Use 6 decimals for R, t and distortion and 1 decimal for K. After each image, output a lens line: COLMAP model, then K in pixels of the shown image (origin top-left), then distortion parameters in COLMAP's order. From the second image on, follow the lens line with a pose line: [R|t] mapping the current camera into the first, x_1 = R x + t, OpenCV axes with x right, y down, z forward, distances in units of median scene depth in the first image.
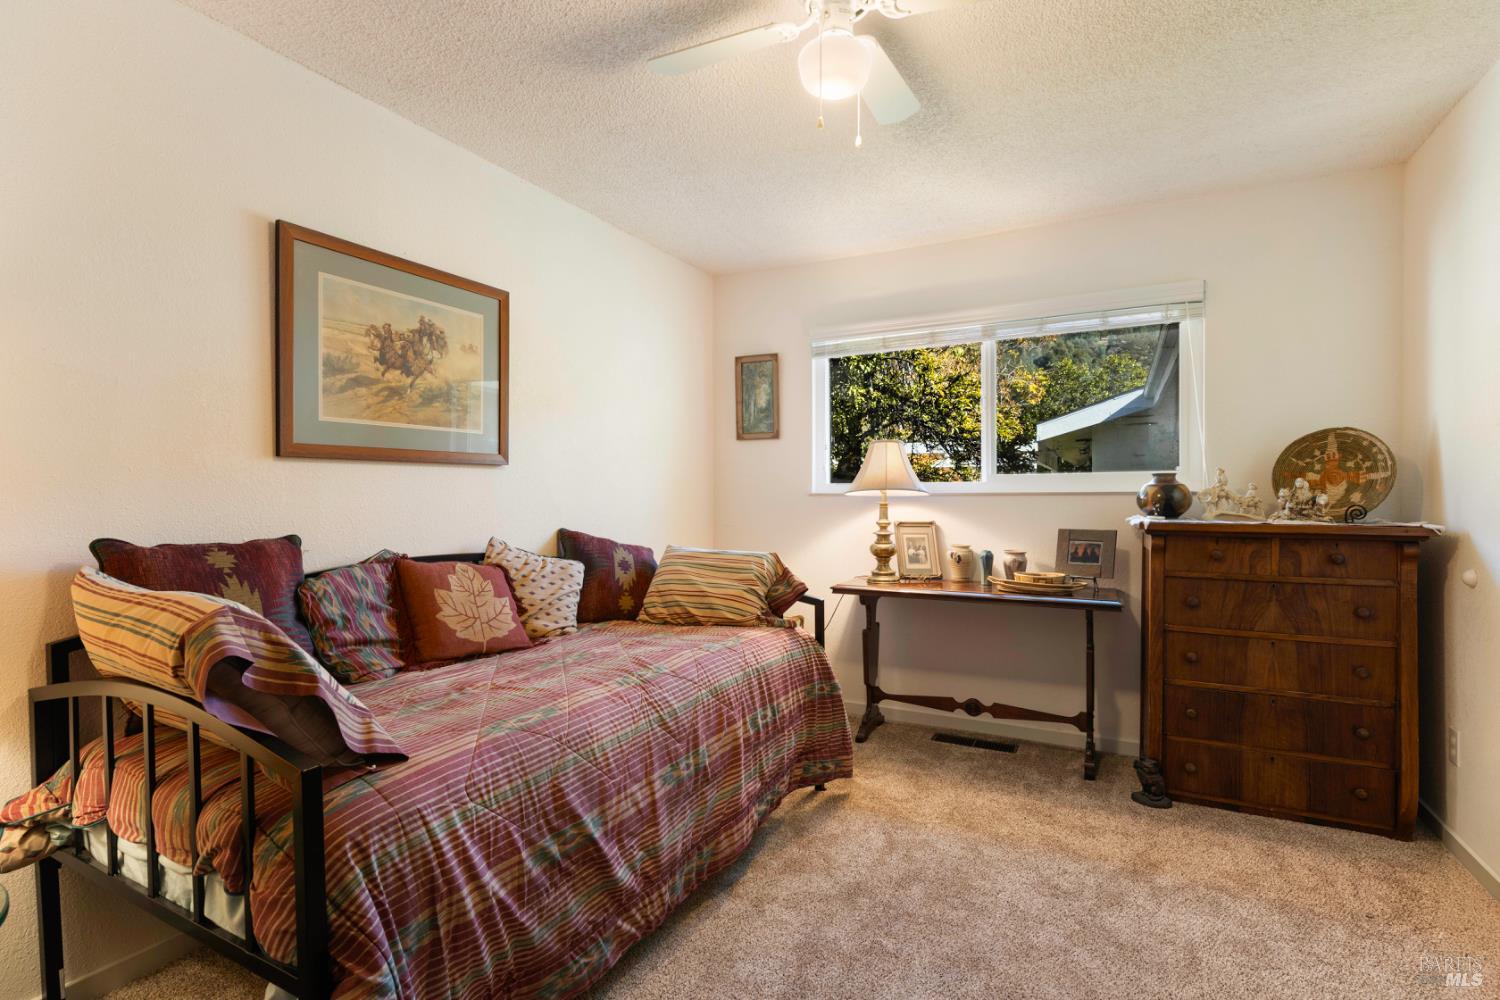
lens RADIAL K [[720.2, 0, 746.6], [0, 720.2, 500.9], [0, 0, 1]] dist [-0.000509, -0.000194]
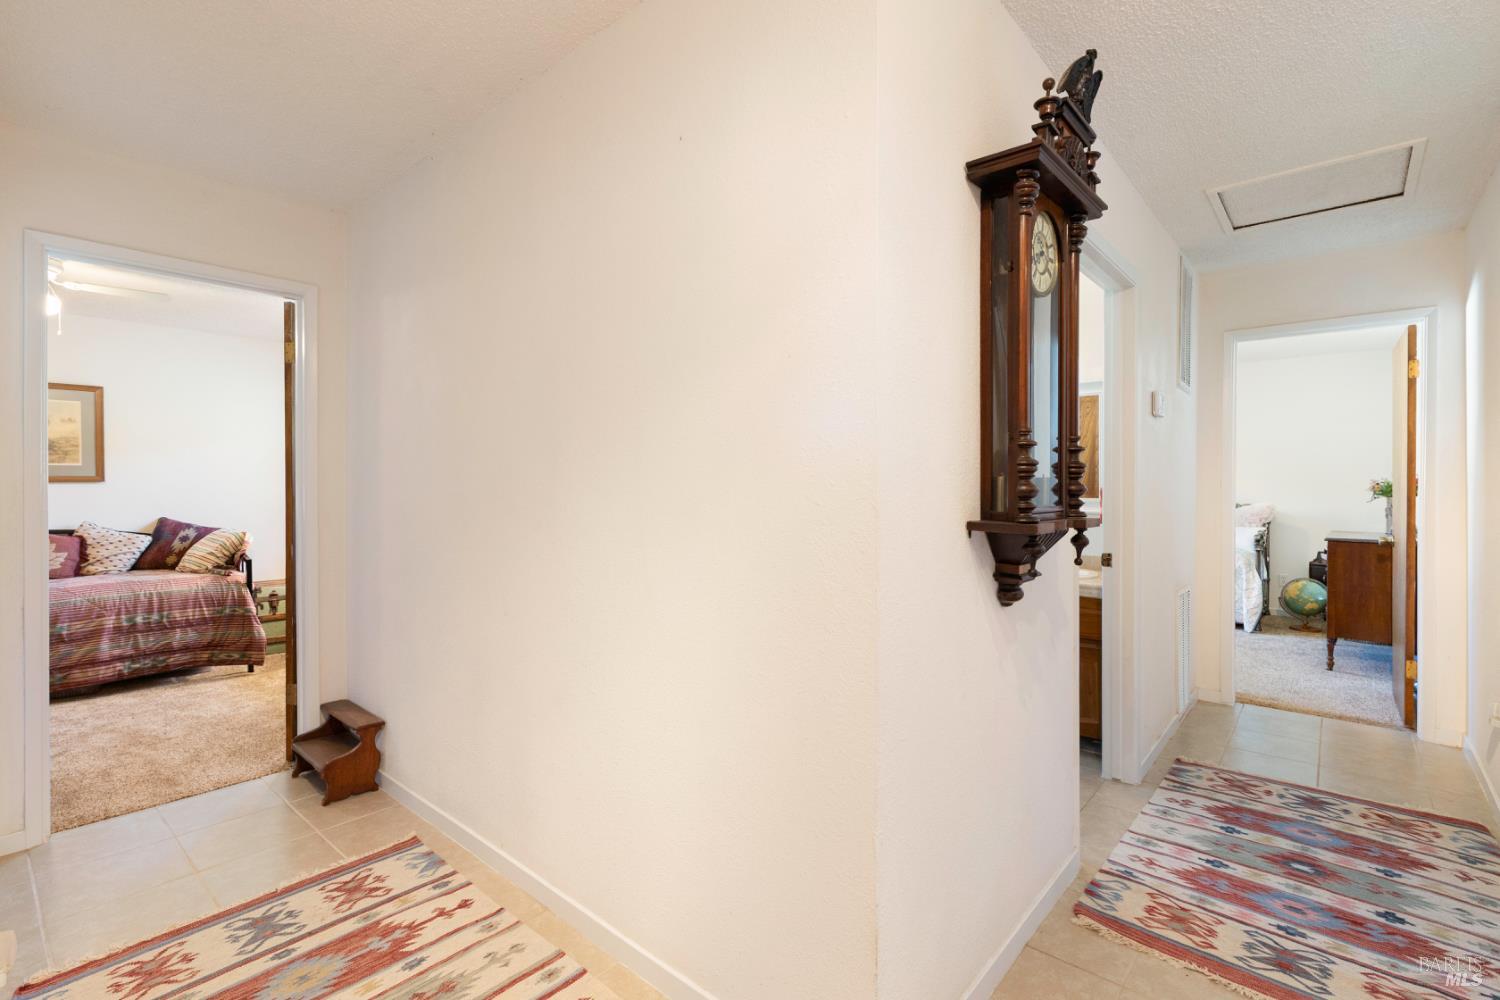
lens RADIAL K [[672.4, 0, 752.6], [0, 672.4, 489.5], [0, 0, 1]] dist [0.001512, 0.000141]
pose [[0.973422, 0.000662, -0.229017, 1.649285], [-0.001648, 0.999990, -0.004114, -0.026123], [0.229012, 0.004382, 0.973414, -0.281776]]
